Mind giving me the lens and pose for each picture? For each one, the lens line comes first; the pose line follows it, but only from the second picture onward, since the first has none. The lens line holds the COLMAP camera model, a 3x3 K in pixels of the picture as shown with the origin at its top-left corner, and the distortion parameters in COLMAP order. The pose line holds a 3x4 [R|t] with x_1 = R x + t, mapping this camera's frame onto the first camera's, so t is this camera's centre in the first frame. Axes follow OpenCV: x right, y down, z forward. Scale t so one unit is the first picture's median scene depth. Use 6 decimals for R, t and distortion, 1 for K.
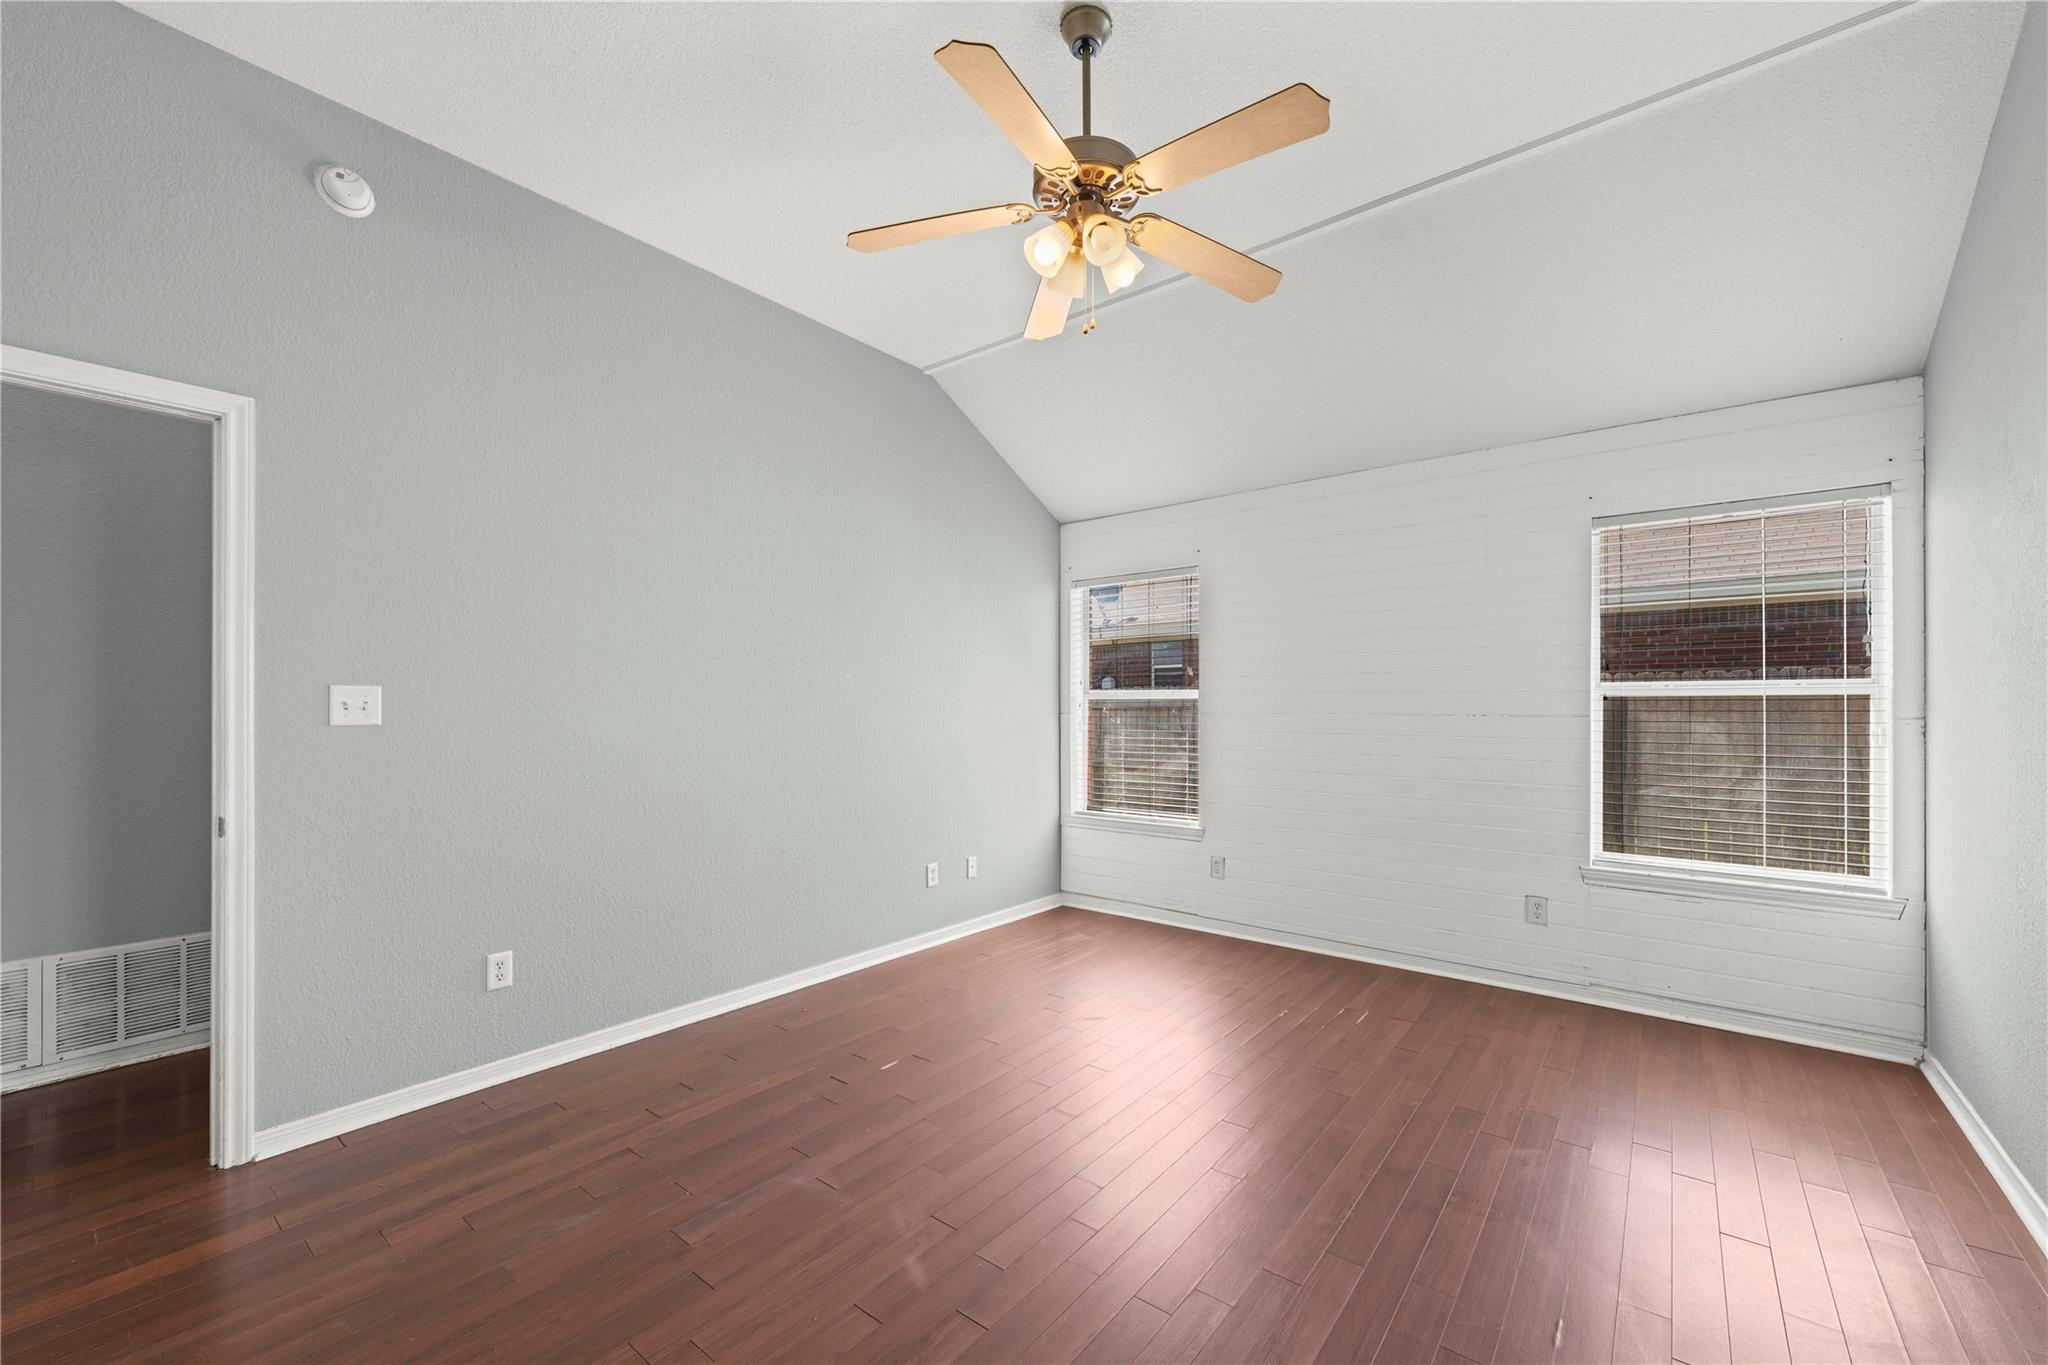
lens RADIAL K [[807.0, 0, 1034.3], [0, 807.0, 702.6], [0, 0, 1]] dist [0.000687, -0.000718]
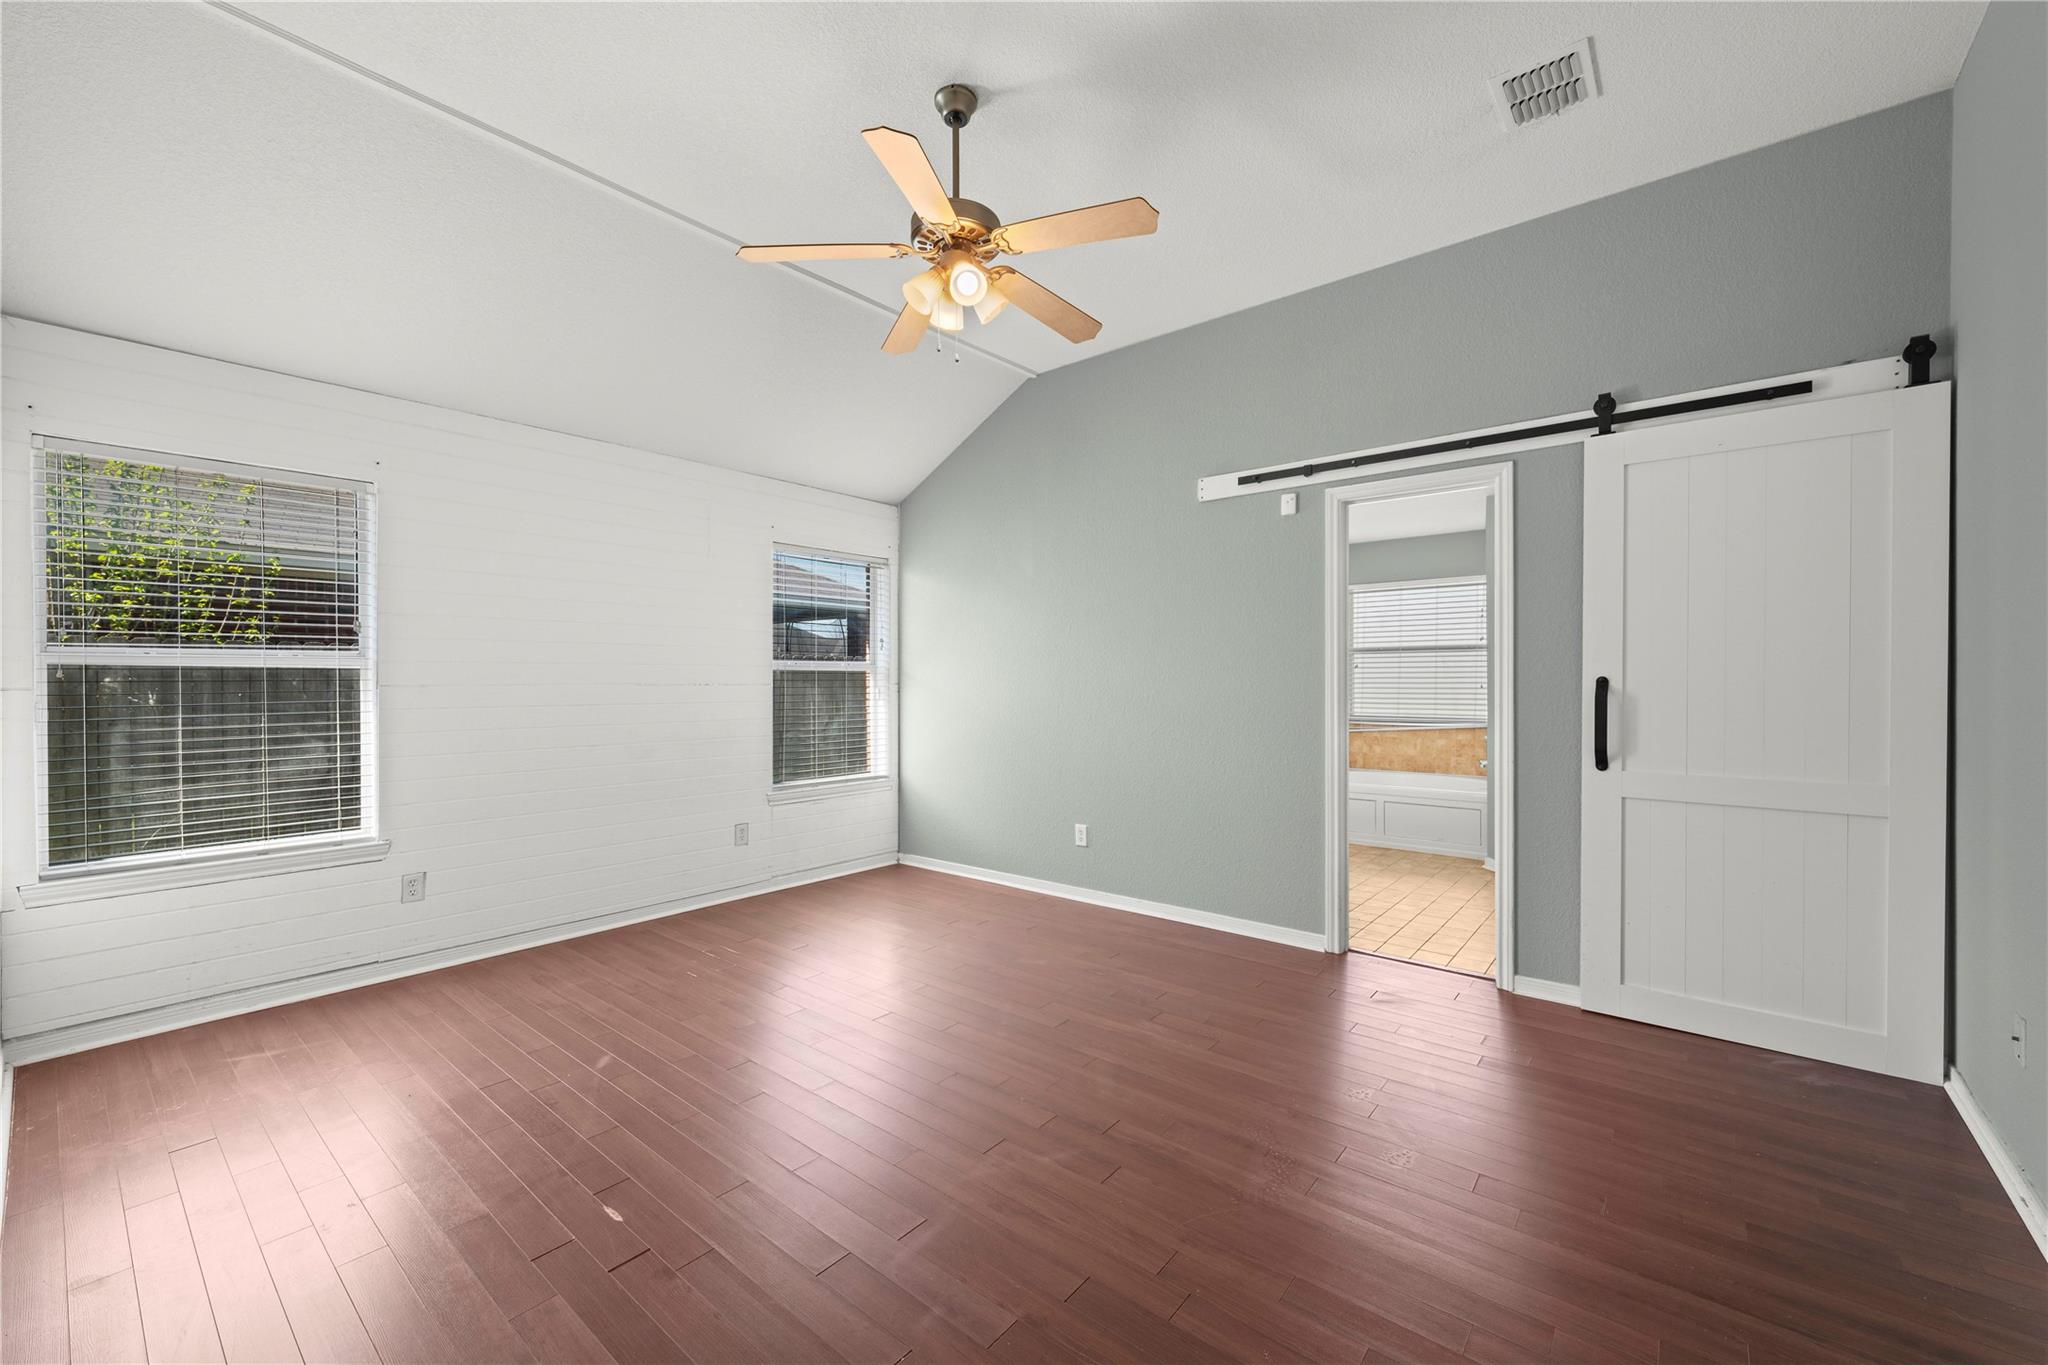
lens RADIAL K [[807.0, 0, 1027.3], [0, 807.0, 678.5], [0, 0, 1]] dist [0.000687, -0.000718]
pose [[0.019234, -0.000033, 0.999815, -0.503516], [-0.007423, 0.999972, 0.000176, 0.002174], [-0.999787, -0.007425, 0.019233, 0.389675]]
